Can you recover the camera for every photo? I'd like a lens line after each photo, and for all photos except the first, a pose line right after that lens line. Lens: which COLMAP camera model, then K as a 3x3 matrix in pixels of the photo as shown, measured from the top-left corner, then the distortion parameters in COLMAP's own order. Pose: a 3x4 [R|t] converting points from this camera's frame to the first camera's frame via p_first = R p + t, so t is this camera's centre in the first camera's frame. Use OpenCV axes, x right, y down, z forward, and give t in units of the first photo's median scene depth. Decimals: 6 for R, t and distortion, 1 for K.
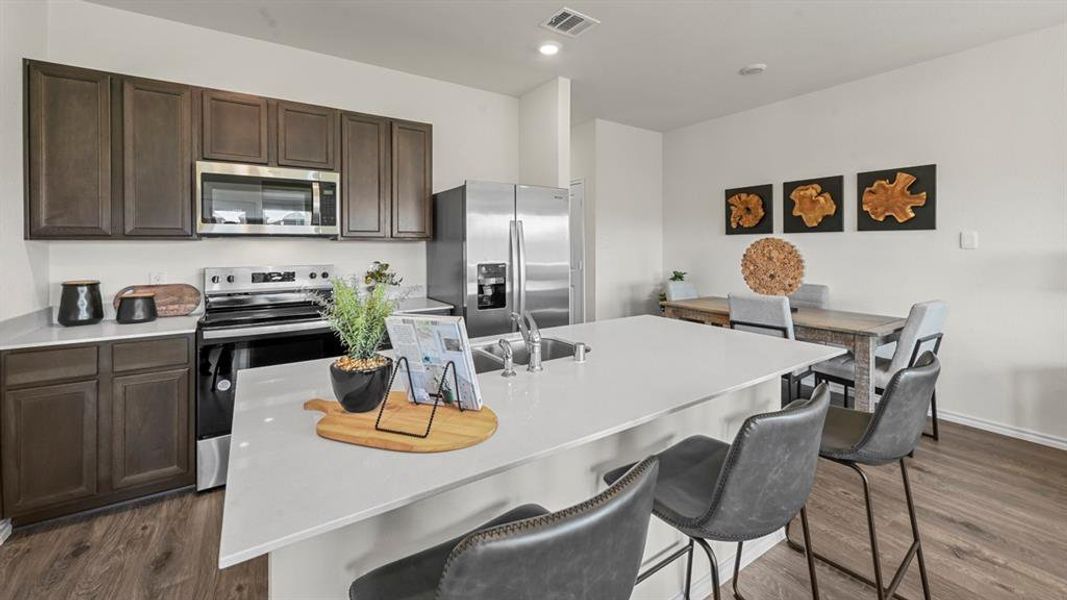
lens RADIAL K [[422.6, 0, 532.1], [0, 422.6, 245.3], [0, 0, 1]] dist [-0.001944, 0.001073]
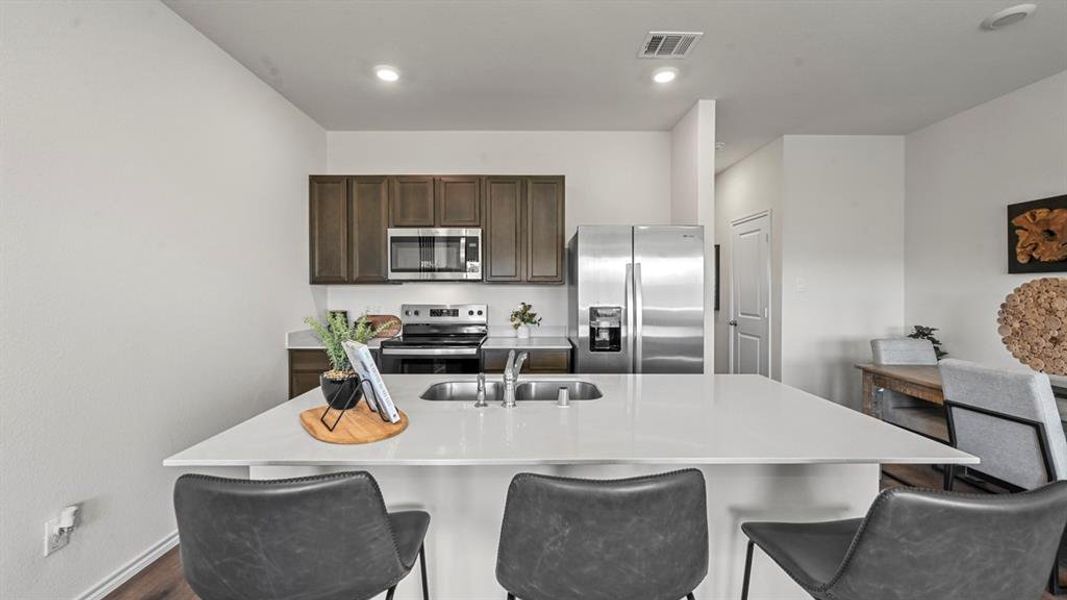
lens RADIAL K [[422.6, 0, 532.6], [0, 422.6, 289.7], [0, 0, 1]] dist [-0.001944, 0.001073]
pose [[0.834632, 0.005021, -0.550785, 0.301500], [-0.002765, 0.999984, 0.004926, -0.002009], [0.550801, -0.002589, 0.834633, 0.066645]]
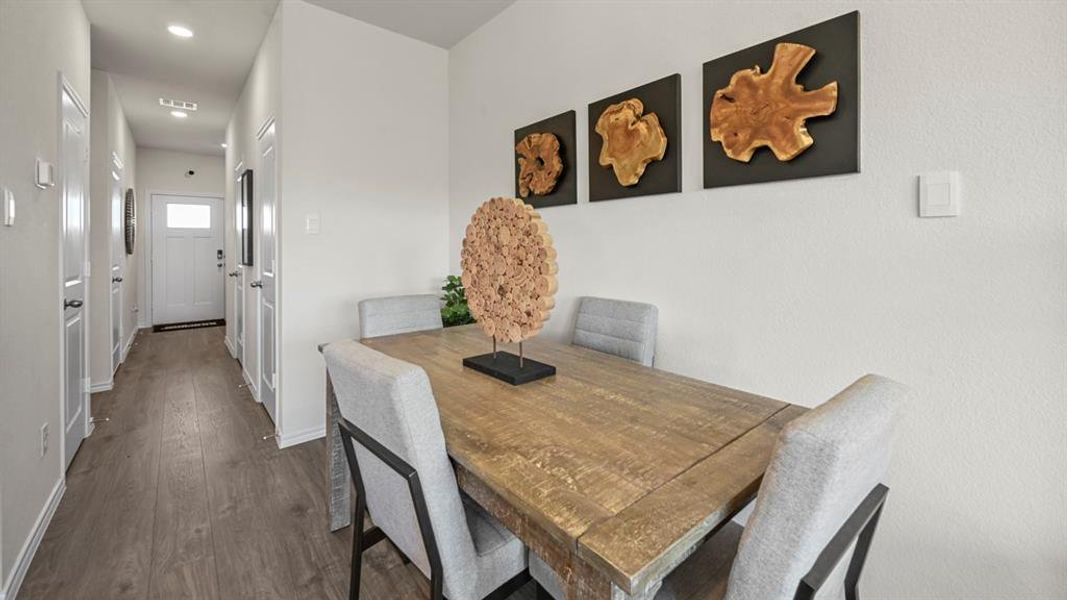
lens RADIAL K [[422.6, 0, 530.6], [0, 422.6, 245.6], [0, 0, 1]] dist [-0.001944, 0.001073]
pose [[0.993705, -0.002032, 0.112012, 0.616020], [0.002081, 0.999998, -0.000314, 0.032767], [-0.112011, 0.000545, 0.993707, 0.652606]]
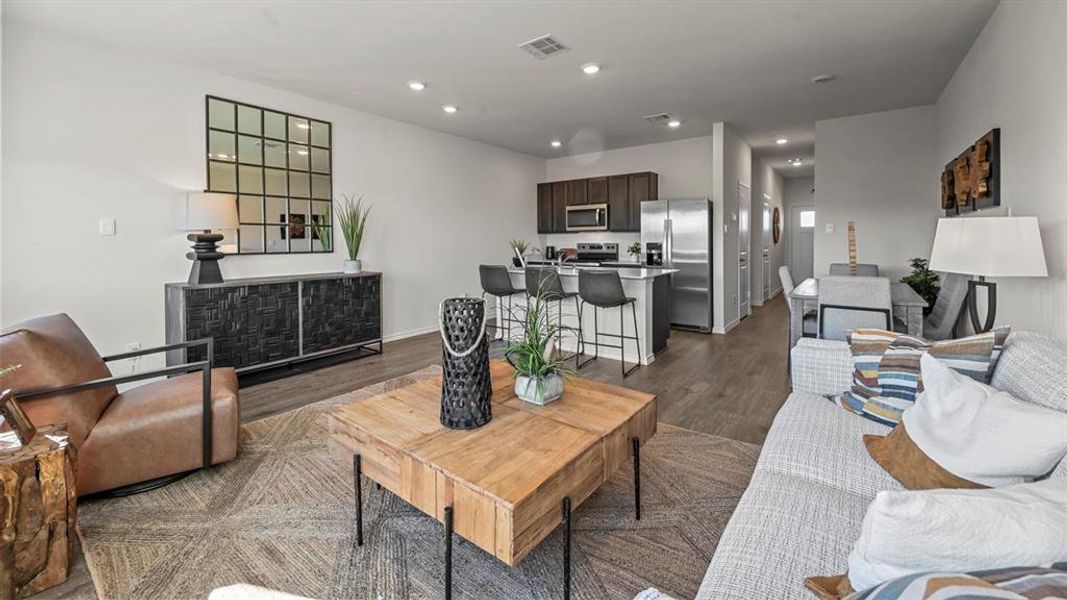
lens RADIAL K [[422.6, 0, 535.2], [0, 422.6, 248.5], [0, 0, 1]] dist [-0.001944, 0.001073]
pose [[0.336093, 0.017372, -0.941668, 1.496160], [0.006529, 0.999763, 0.020774, 0.025642], [0.941806, -0.013130, 0.335900, -0.160276]]
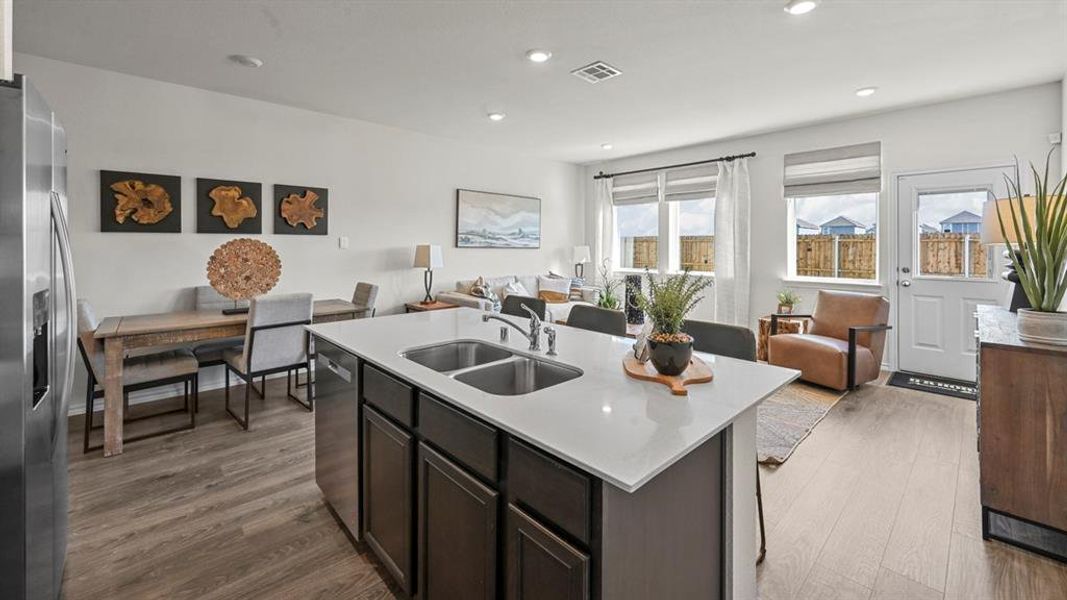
lens RADIAL K [[422.6, 0, 531.6], [0, 422.6, 247.1], [0, 0, 1]] dist [-0.001944, 0.001073]
pose [[-0.160167, -0.003796, 0.987083, -0.564862], [-0.001242, 0.999993, 0.003644, -0.002913], [-0.987089, -0.000642, -0.160170, 0.568442]]
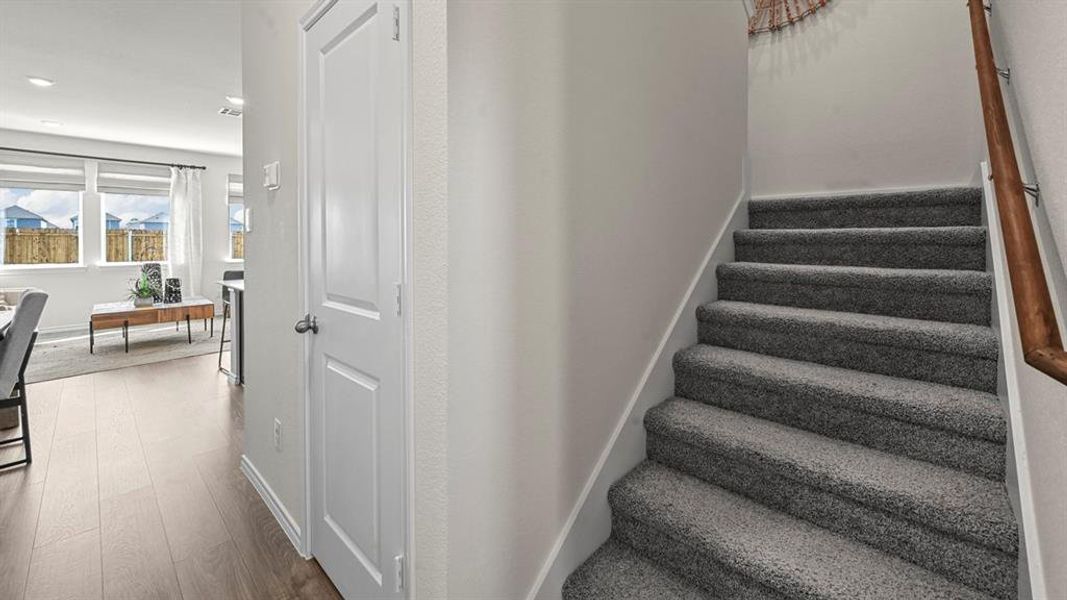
lens RADIAL K [[422.6, 0, 532.6], [0, 422.6, 244.7], [0, 0, 1]] dist [-0.001944, 0.001073]
pose [[-0.974222, 0.007746, -0.225457, -0.216068], [0.005903, 0.999943, 0.008848, 0.024945], [0.225512, 0.007289, -0.974213, 1.991843]]
